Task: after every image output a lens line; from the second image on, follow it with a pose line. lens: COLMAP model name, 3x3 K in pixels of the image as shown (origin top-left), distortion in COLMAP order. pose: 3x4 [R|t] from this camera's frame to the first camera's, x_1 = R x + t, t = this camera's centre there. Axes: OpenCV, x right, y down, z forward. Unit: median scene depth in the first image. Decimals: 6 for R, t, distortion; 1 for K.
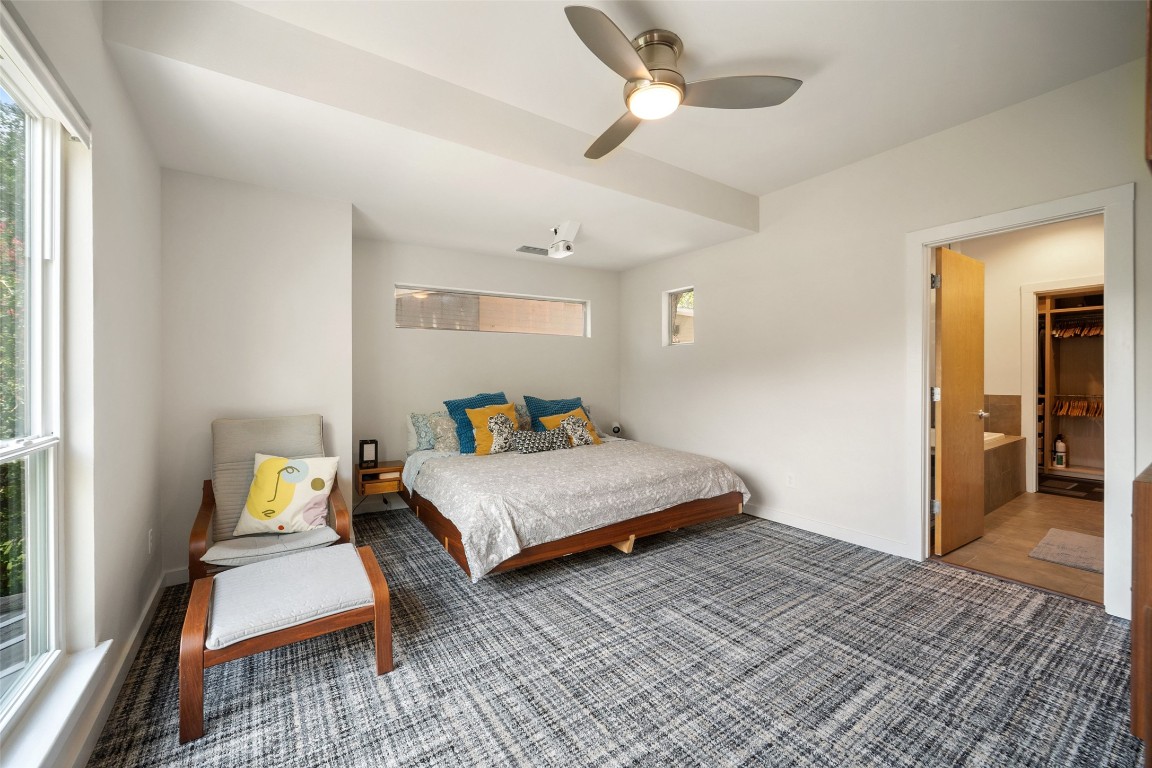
lens RADIAL K [[456.1, 0, 573.7], [0, 456.1, 379.6], [0, 0, 1]] dist [0.000089, 0.000999]
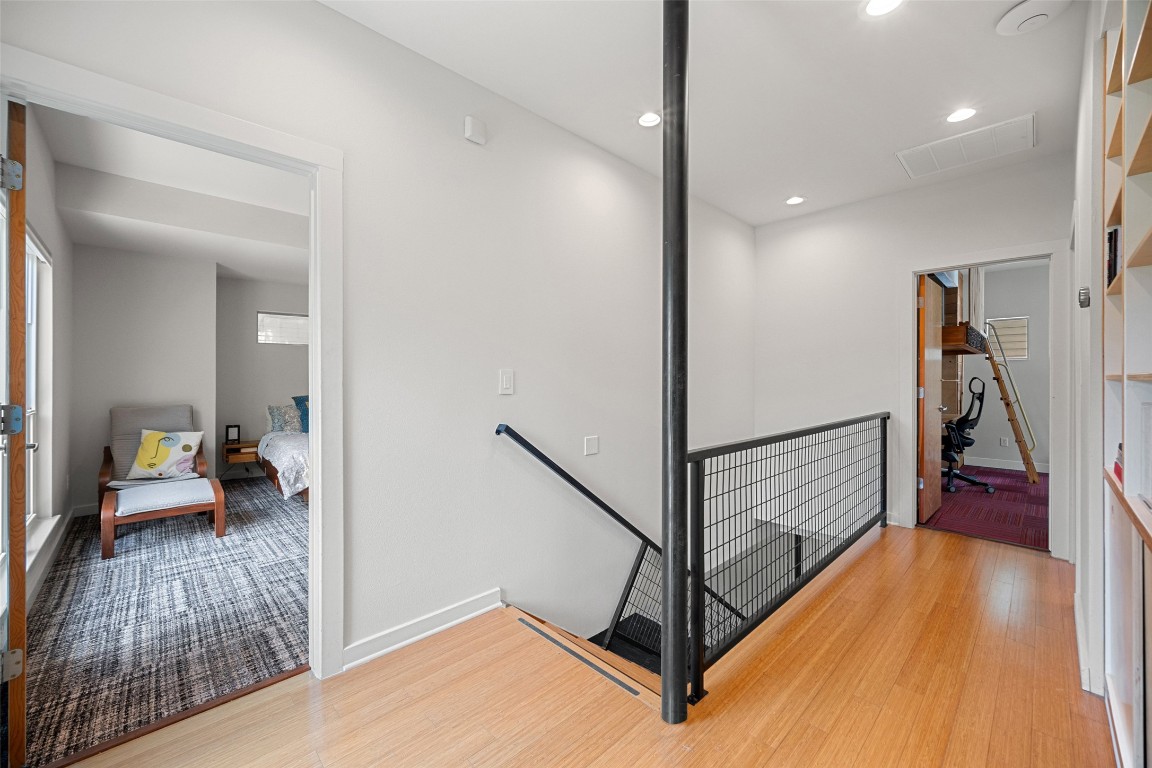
lens RADIAL K [[456.1, 0, 573.7], [0, 456.1, 379.6], [0, 0, 1]] dist [0.000089, 0.000999]
pose [[0.987772, 0.004183, 0.155847, 0.529317], [-0.003745, 0.999988, -0.003099, -0.008015], [-0.155859, 0.002477, 0.987776, -0.791910]]
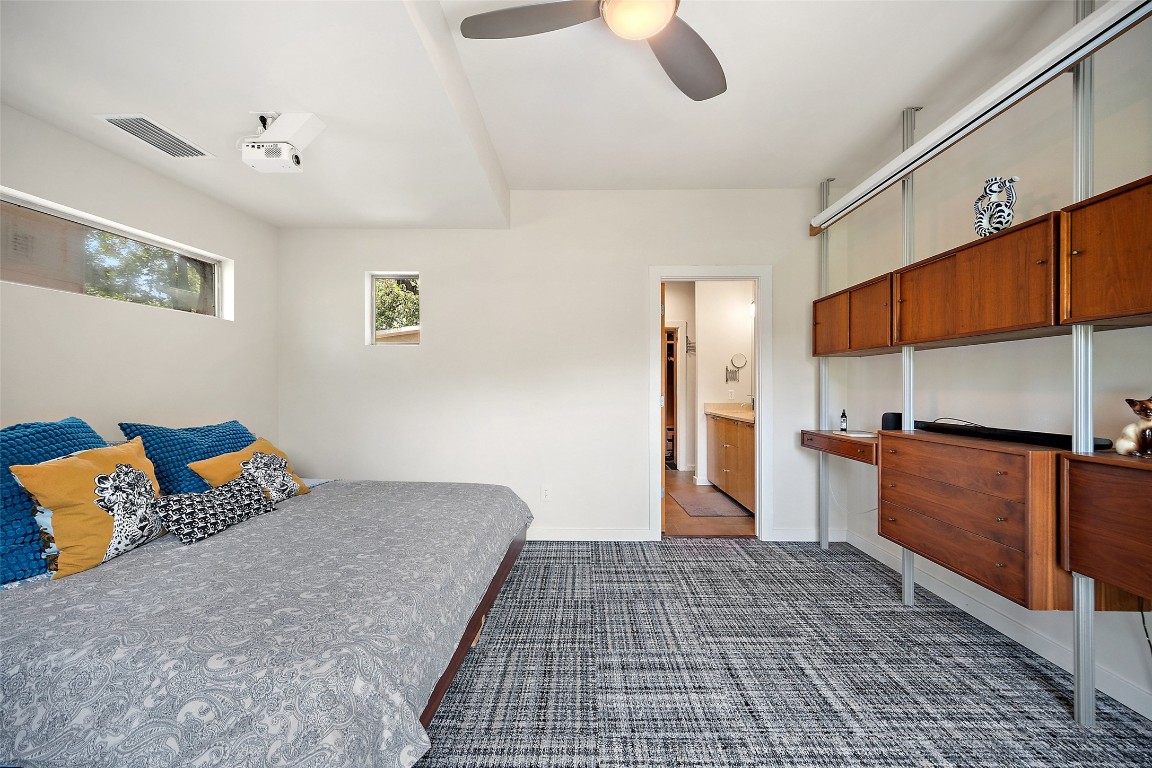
lens RADIAL K [[455.9, 0, 578.3], [0, 455.9, 387.3], [0, 0, 1]] dist [-0.001545, -0.000171]
pose [[0.573322, 0.003629, 0.819322, -0.400023], [0.000278, 0.999989, -0.004624, -0.000997], [-0.819330, 0.002879, 0.573315, 0.552759]]
